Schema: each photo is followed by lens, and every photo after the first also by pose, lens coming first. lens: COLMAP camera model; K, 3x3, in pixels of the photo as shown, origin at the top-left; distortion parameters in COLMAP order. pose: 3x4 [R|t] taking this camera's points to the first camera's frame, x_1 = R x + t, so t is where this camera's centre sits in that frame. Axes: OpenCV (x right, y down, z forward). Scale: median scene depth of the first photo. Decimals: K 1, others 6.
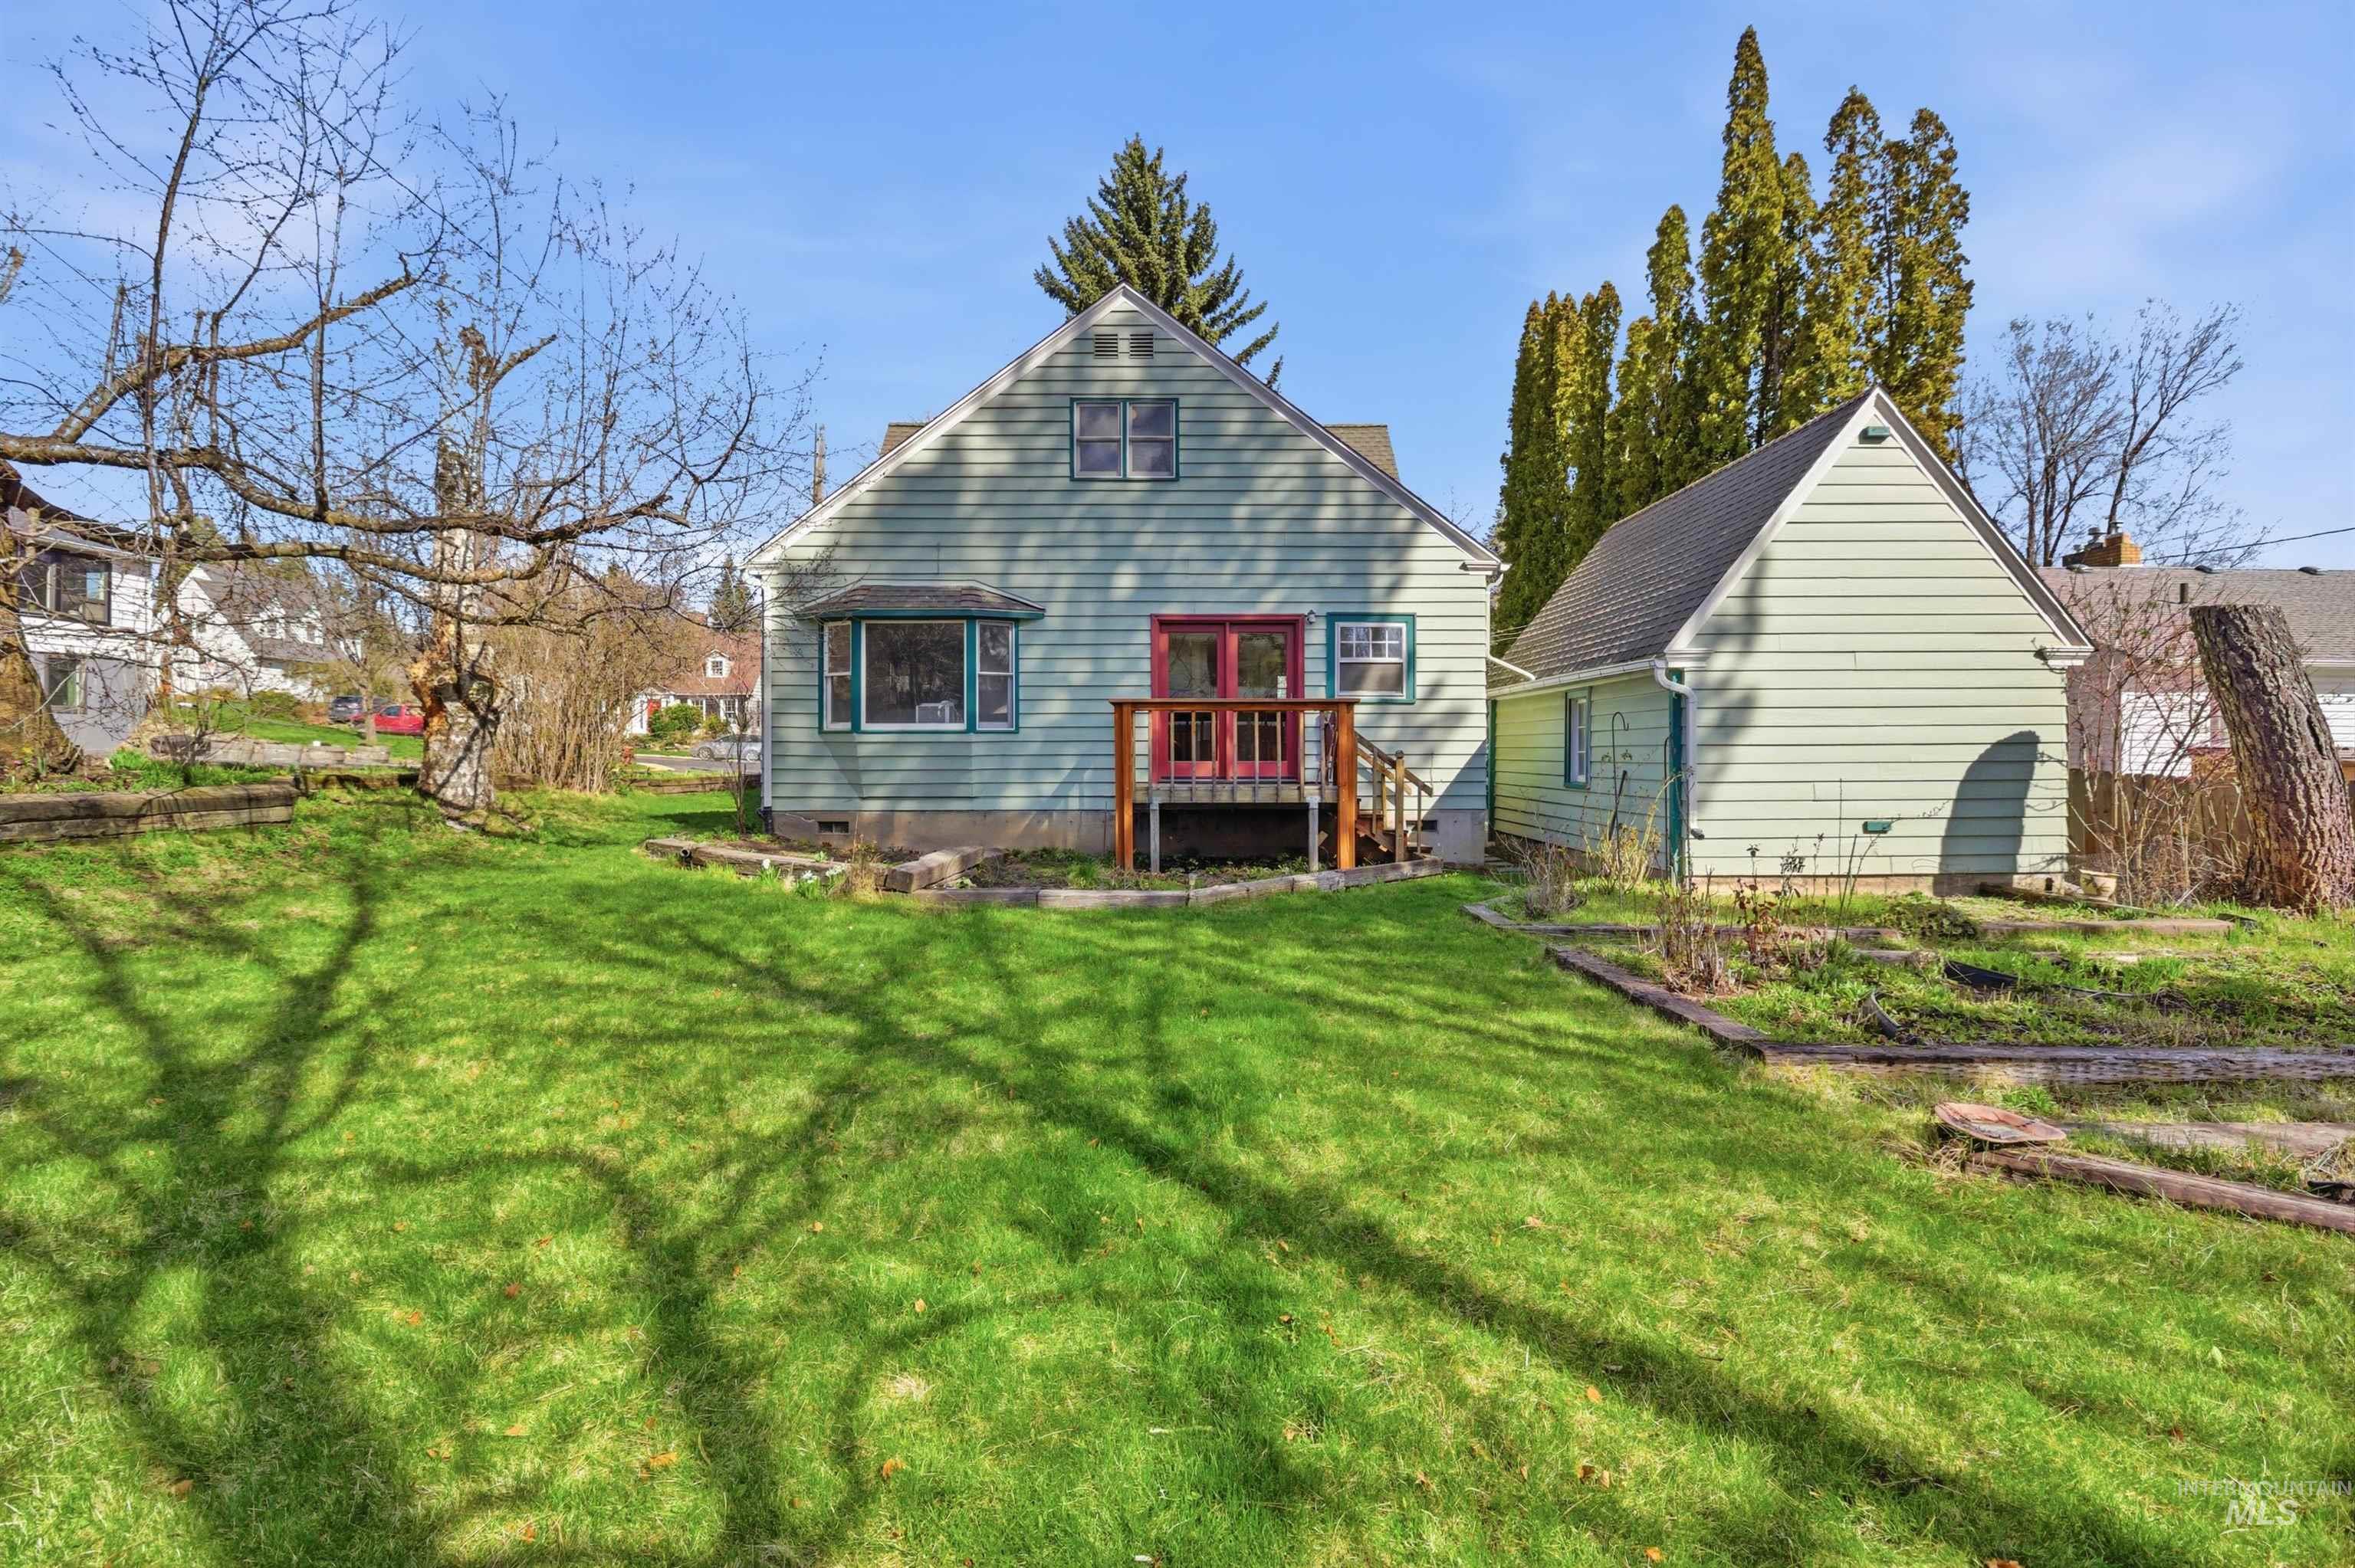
lens RADIAL K [[1089.4, 0, 1178.0], [0, 1089.4, 749.2], [0, 0, 1]] dist [0.001896, -0.013428]
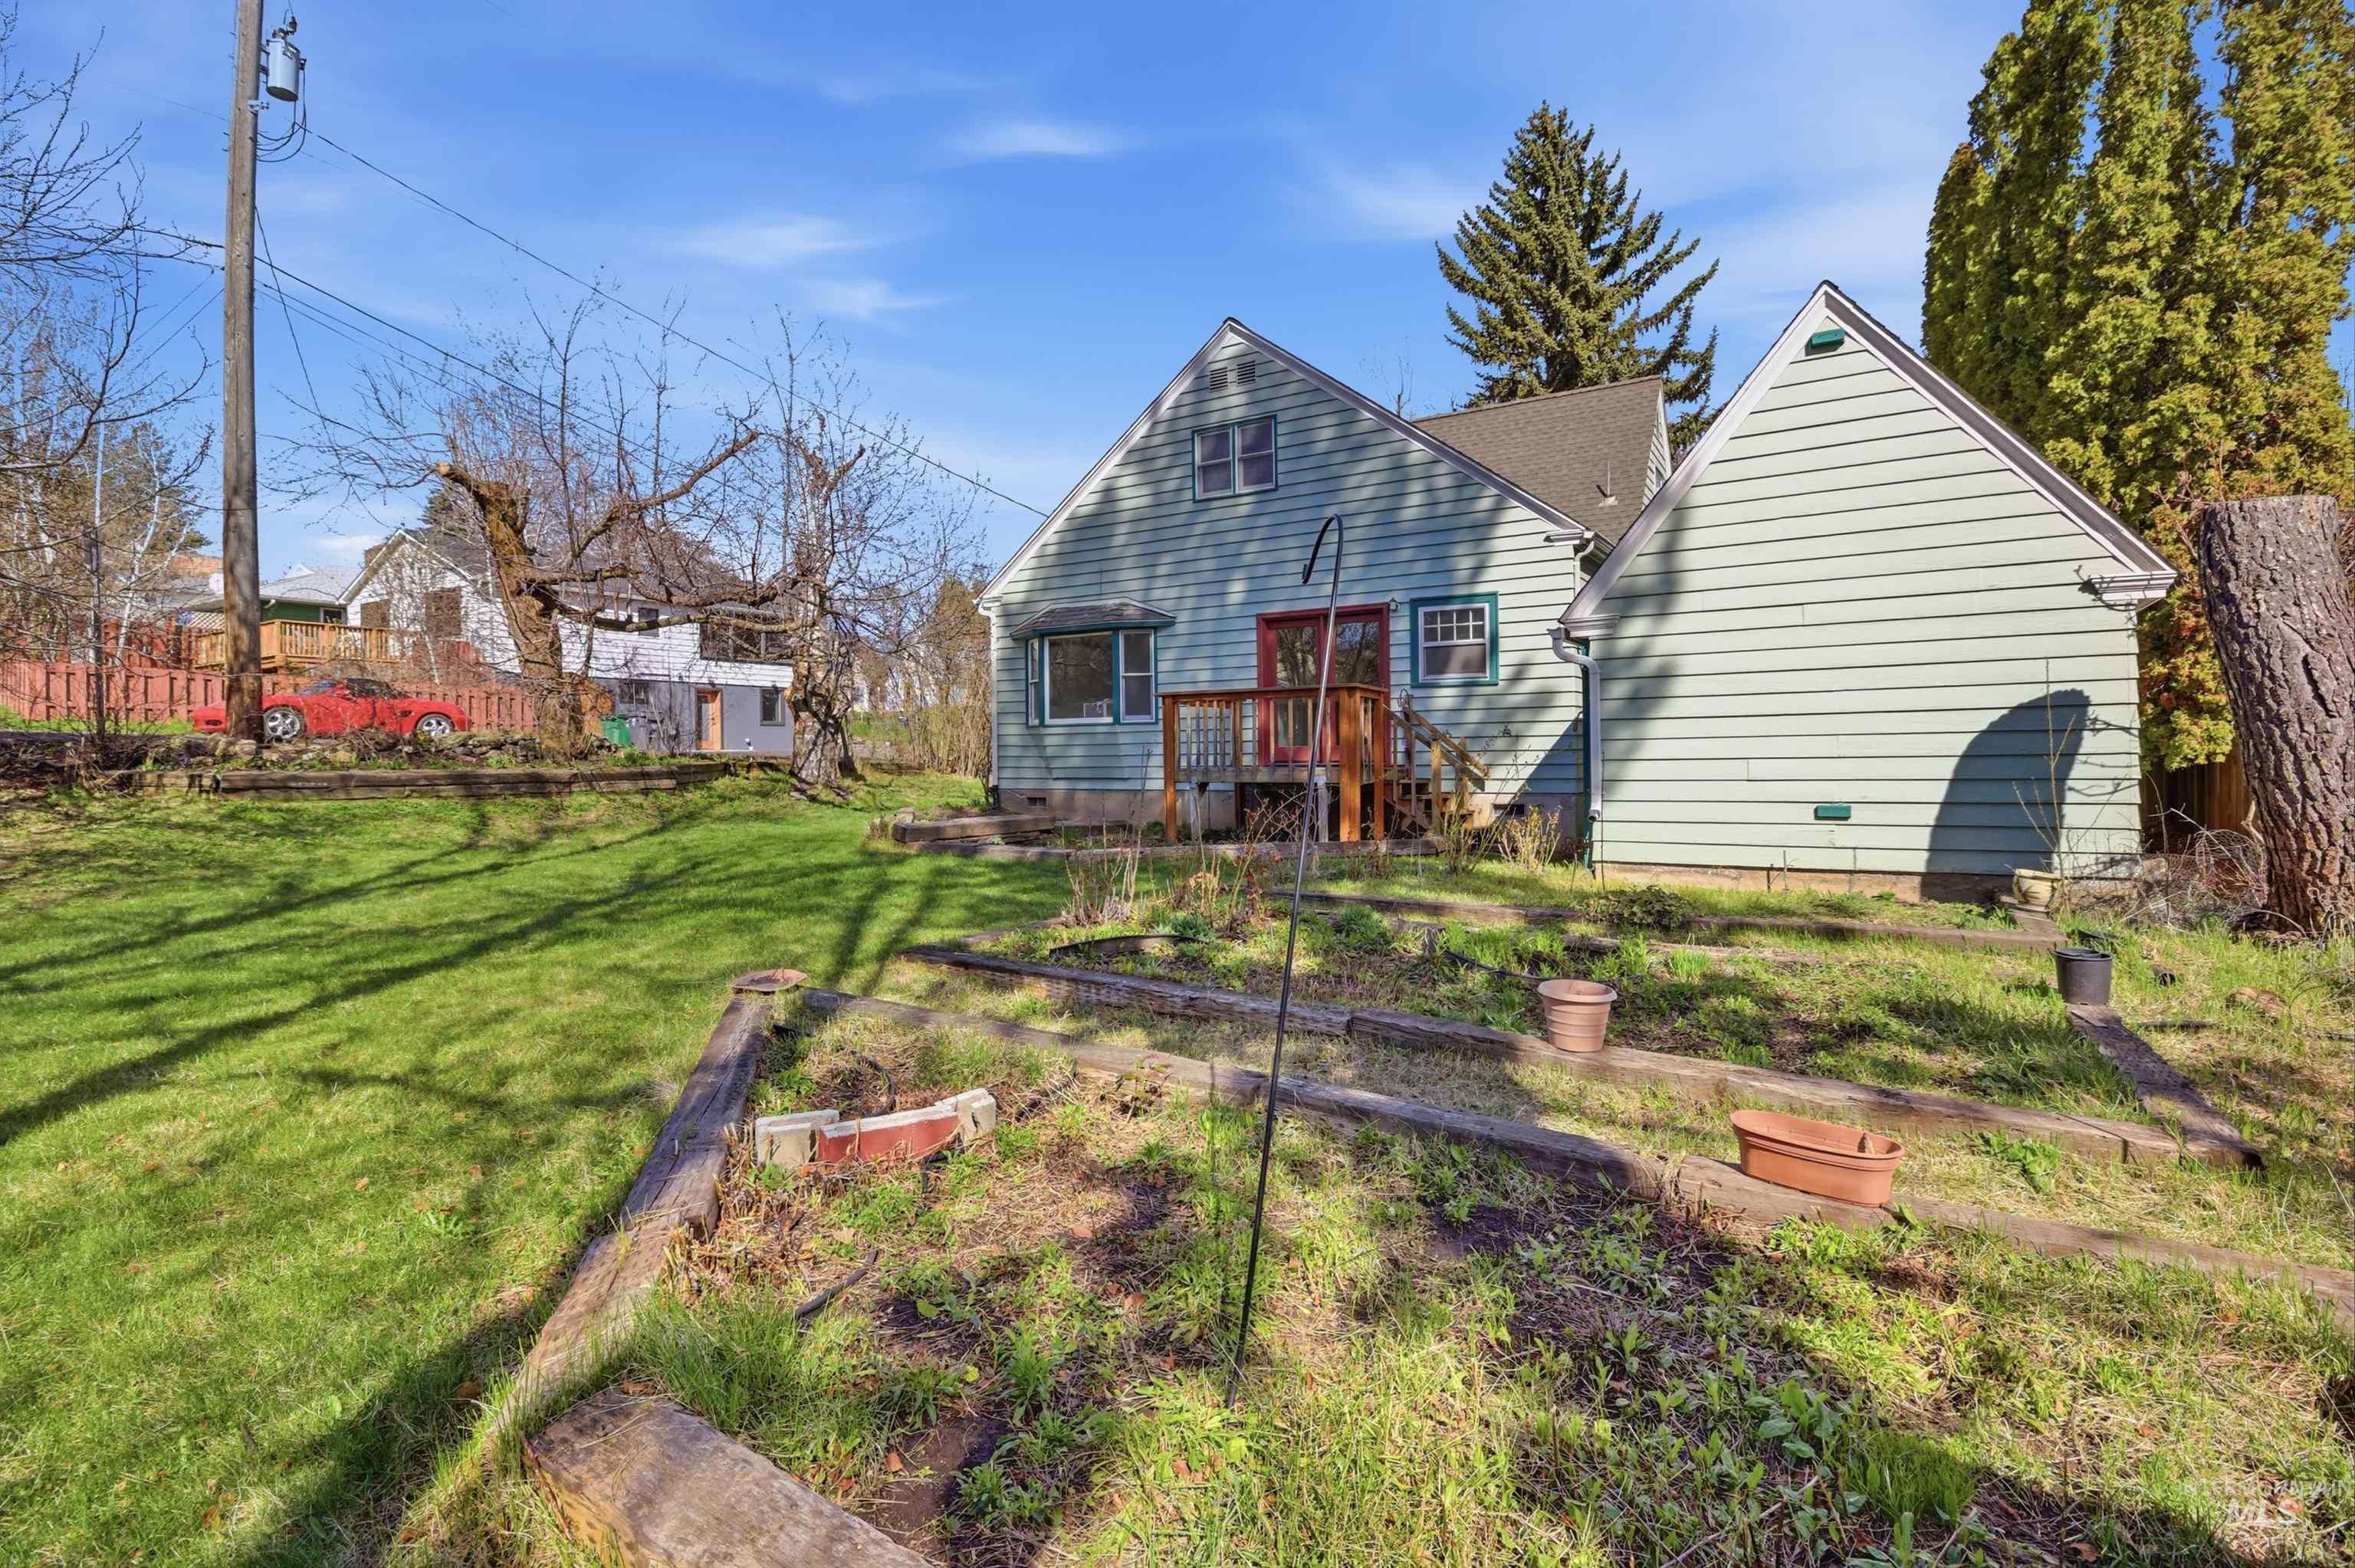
lens RADIAL K [[1089.4, 0, 1178.0], [0, 1089.4, 749.2], [0, 0, 1]] dist [0.001896, -0.013428]
pose [[0.844013, -0.010978, -0.536210, 0.503055], [0.013198, 0.999913, 0.000304, 0.012248], [0.536160, -0.007333, 0.844085, 0.021263]]
